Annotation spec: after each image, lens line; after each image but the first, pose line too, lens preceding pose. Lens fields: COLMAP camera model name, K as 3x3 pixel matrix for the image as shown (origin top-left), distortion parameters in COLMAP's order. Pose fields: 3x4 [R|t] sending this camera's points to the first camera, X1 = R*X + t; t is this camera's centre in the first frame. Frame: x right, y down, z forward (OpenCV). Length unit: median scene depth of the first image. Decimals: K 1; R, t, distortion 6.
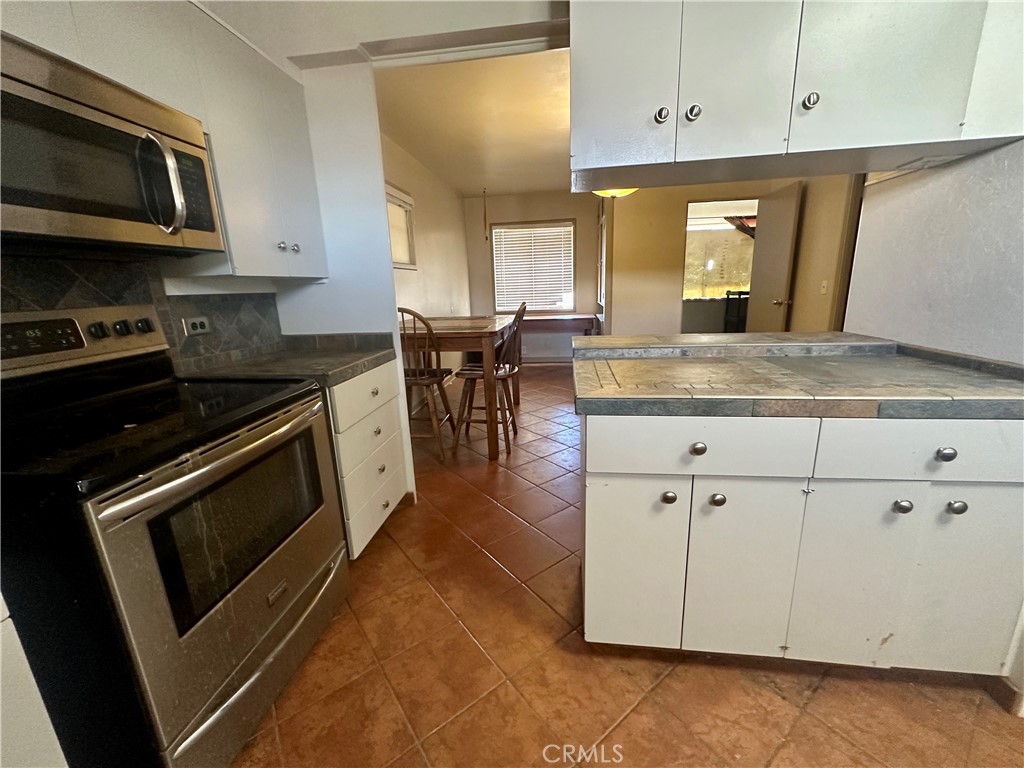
lens RADIAL K [[409.7, 0, 510.8], [0, 409.7, 383.5], [0, 0, 1]] dist [-0.004282, 0.000038]
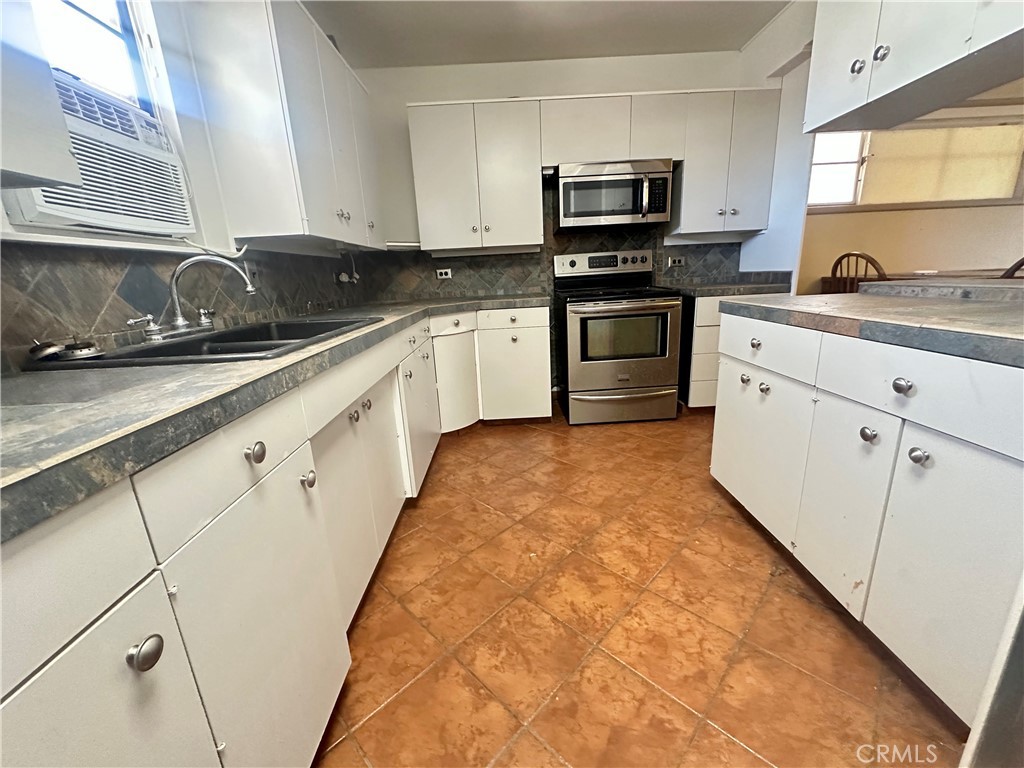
lens RADIAL K [[409.7, 0, 510.8], [0, 409.7, 383.5], [0, 0, 1]] dist [-0.004282, 0.000038]
pose [[0.148138, 0.283121, -0.947575, 1.503845], [-0.189106, 0.948576, 0.253856, 0.082347], [0.970718, 0.141586, 0.194060, -0.049319]]
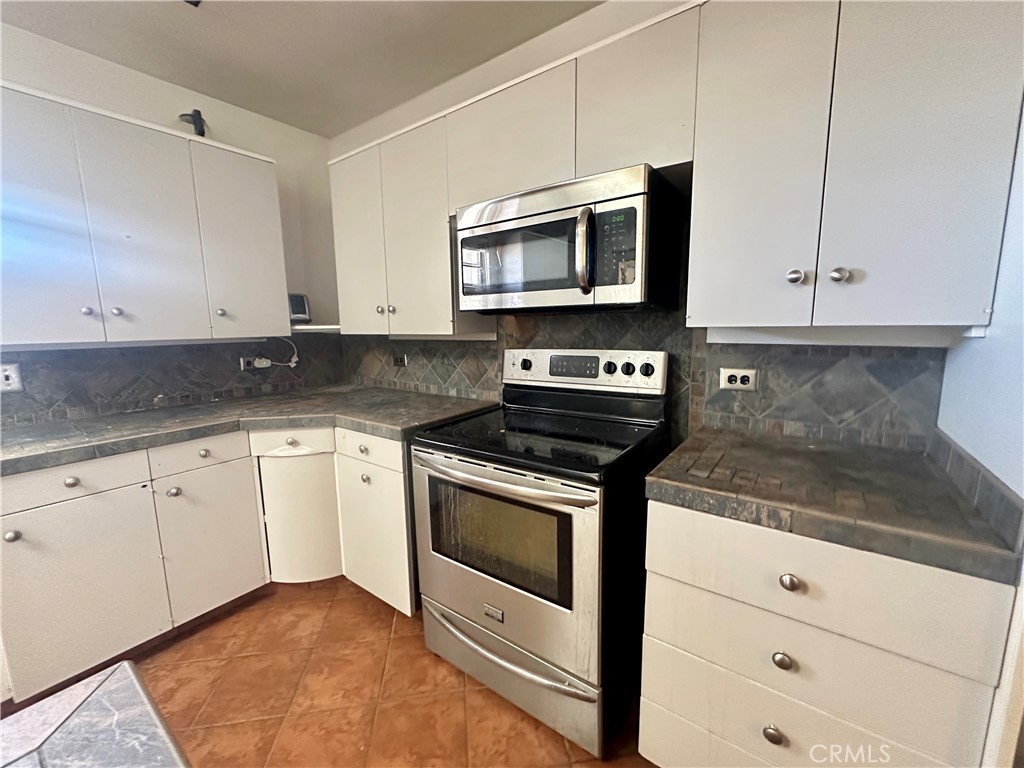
lens RADIAL K [[409.7, 0, 510.8], [0, 409.7, 383.5], [0, 0, 1]] dist [-0.004282, 0.000038]
pose [[-0.481462, 0.170408, -0.859741, 0.261856], [-0.172762, 0.943221, 0.283703, -0.406522], [0.859272, 0.285123, -0.424685, 1.334428]]
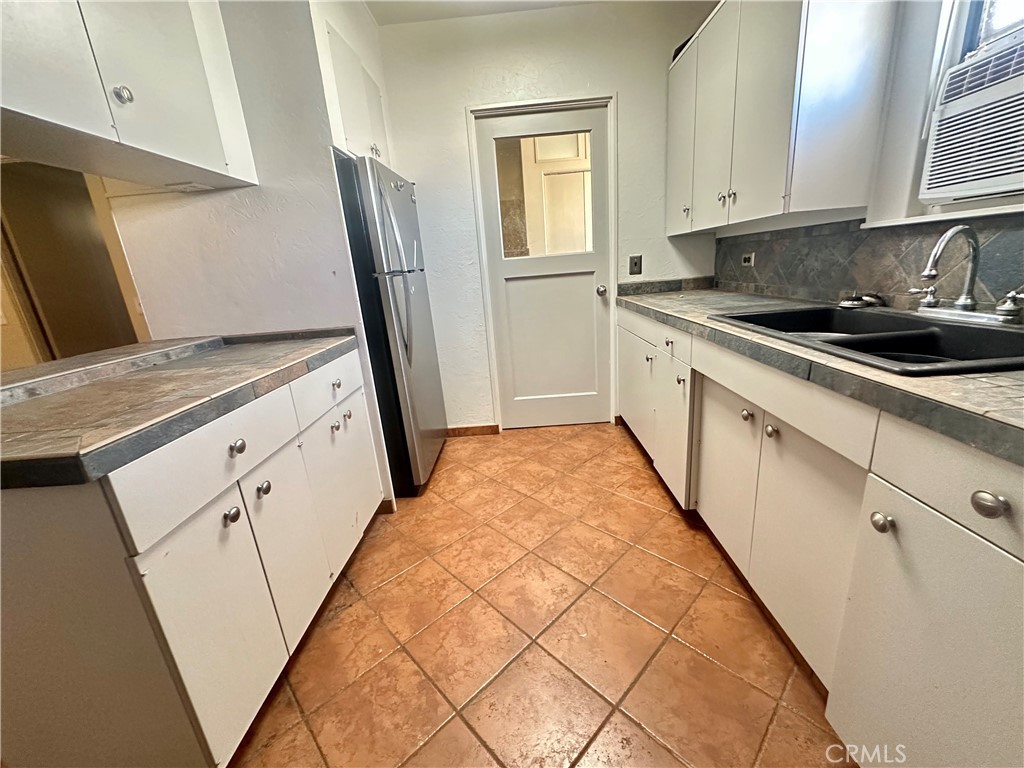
lens RADIAL K [[409.7, 0, 510.8], [0, 409.7, 383.5], [0, 0, 1]] dist [-0.004282, 0.000038]
pose [[-0.113941, -0.229174, 0.966694, -0.433430], [0.310039, 0.916234, 0.253755, -0.016783], [-0.943872, 0.328626, -0.033344, 0.349173]]
